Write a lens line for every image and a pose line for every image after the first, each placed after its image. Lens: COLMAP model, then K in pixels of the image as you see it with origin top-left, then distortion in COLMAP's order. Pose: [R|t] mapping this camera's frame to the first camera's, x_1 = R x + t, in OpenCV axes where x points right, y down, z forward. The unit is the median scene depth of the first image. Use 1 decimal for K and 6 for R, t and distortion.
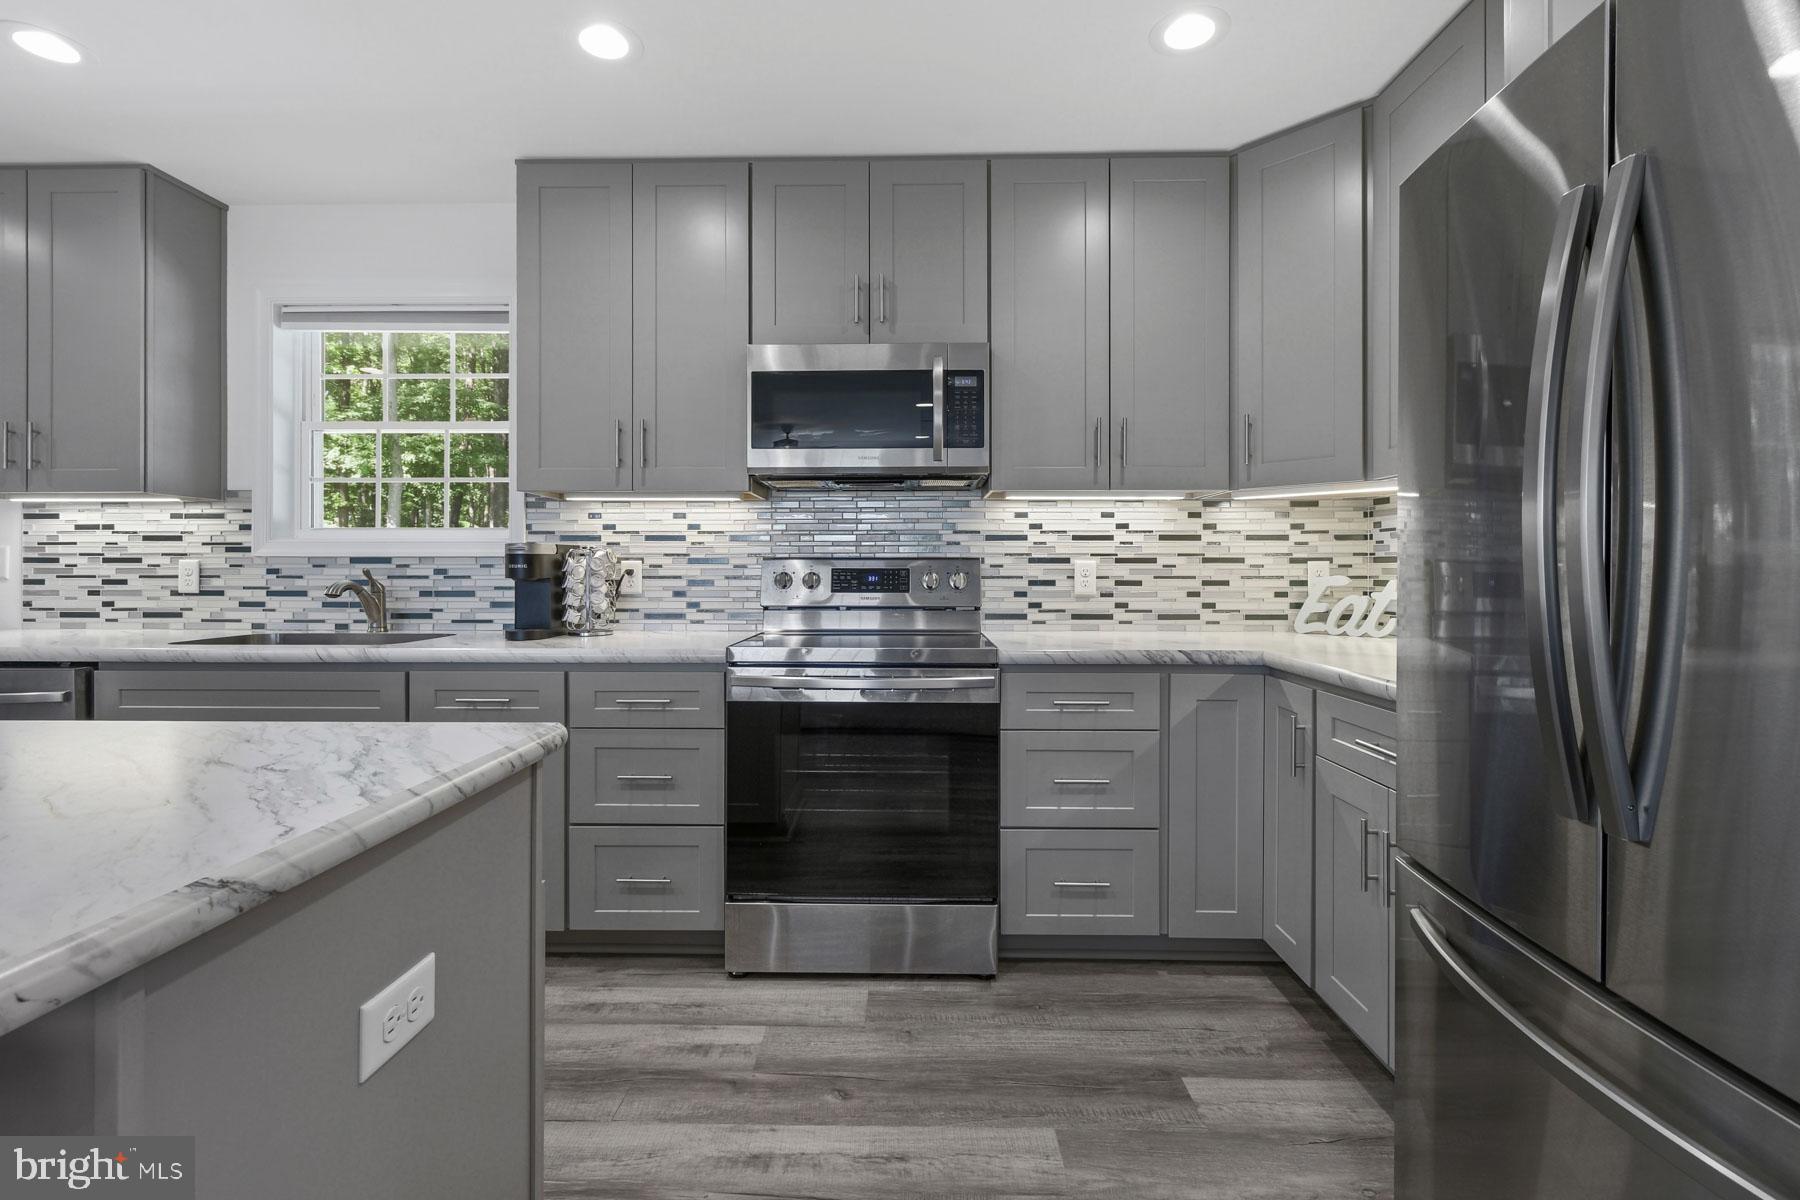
lens RADIAL K [[972.6, 0, 900.0], [0, 972.6, 600.0], [0, 0, 1]] dist [0.001681, 0.000152]
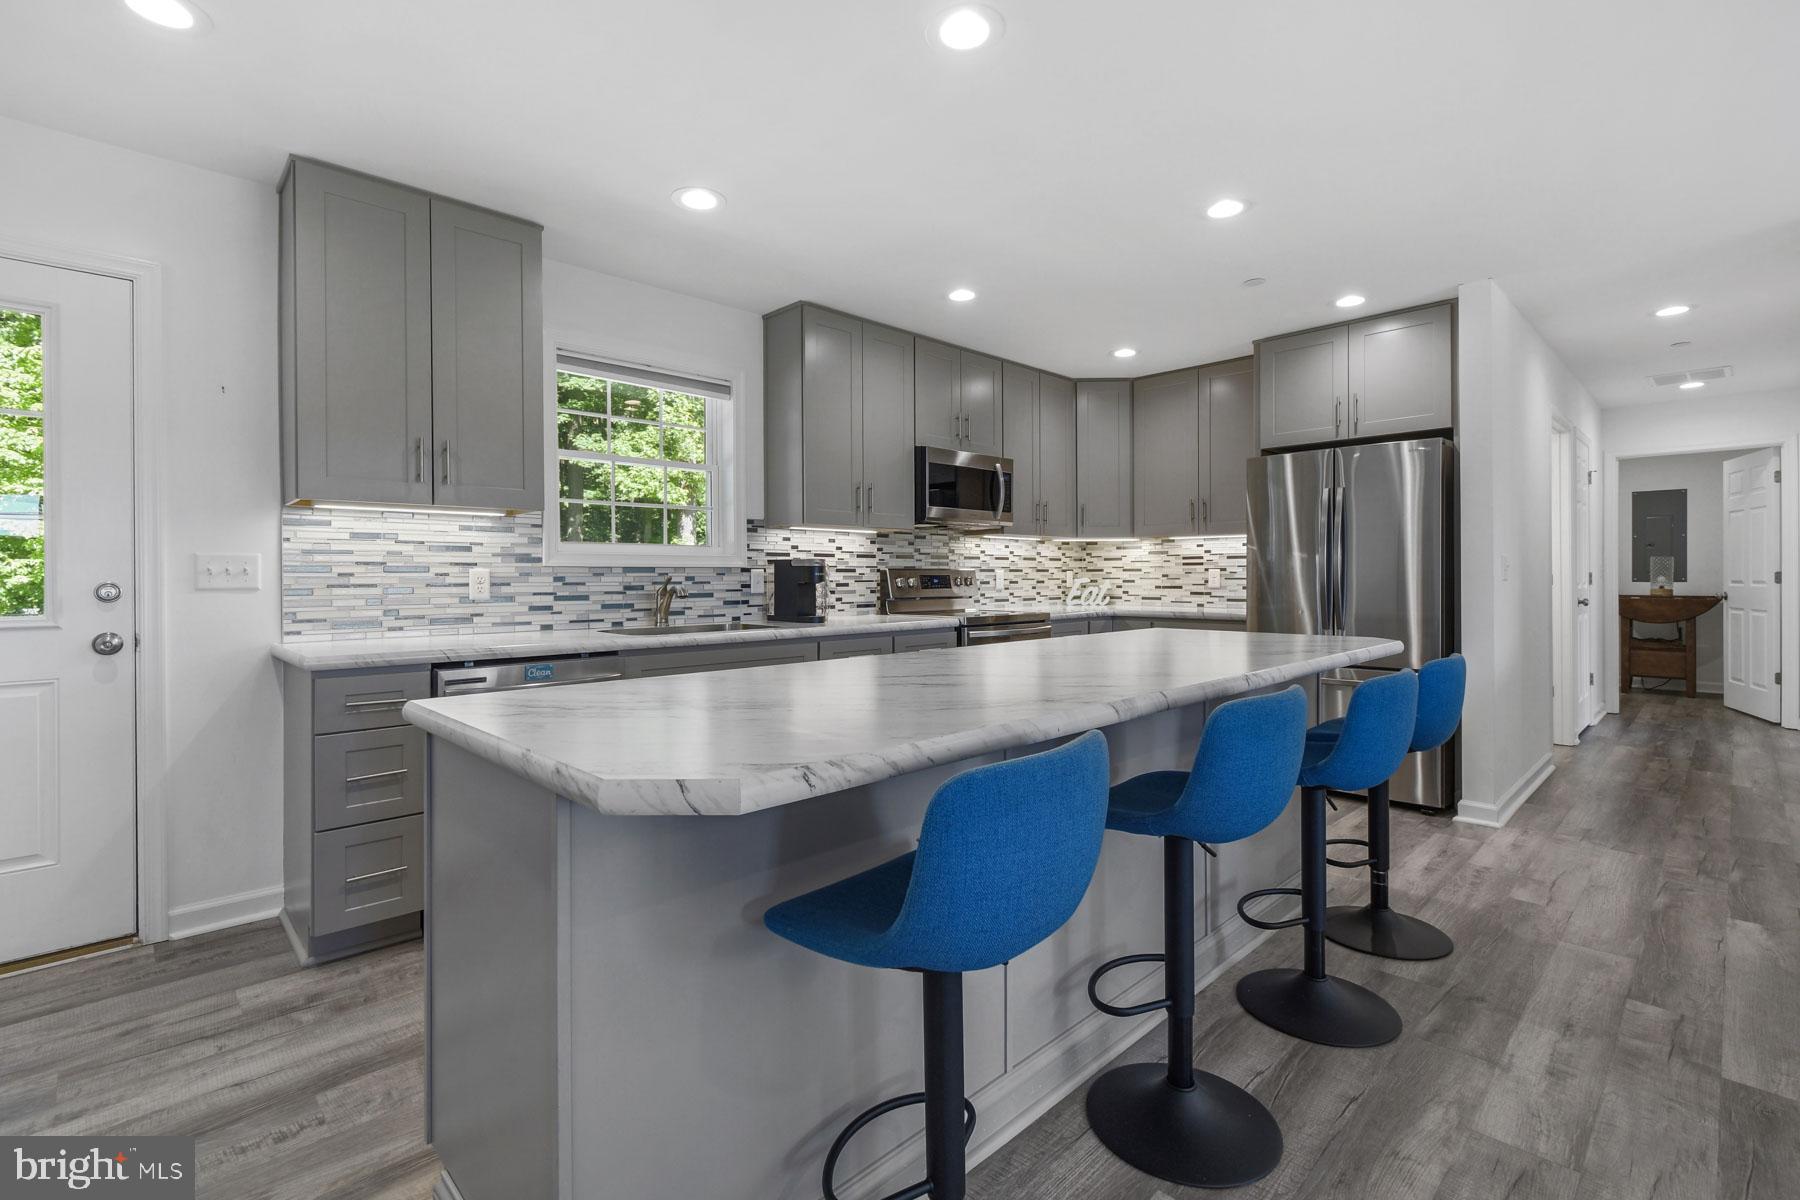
lens RADIAL K [[823.4, 0, 893.5], [0, 823.4, 581.0], [0, 0, 1]] dist [0.001047, -0.000276]
pose [[0.698560, -0.007878, 0.715508, -1.069113], [0.026733, 0.999529, -0.015094, -0.001863], [-0.715052, 0.029671, 0.698442, 0.032535]]
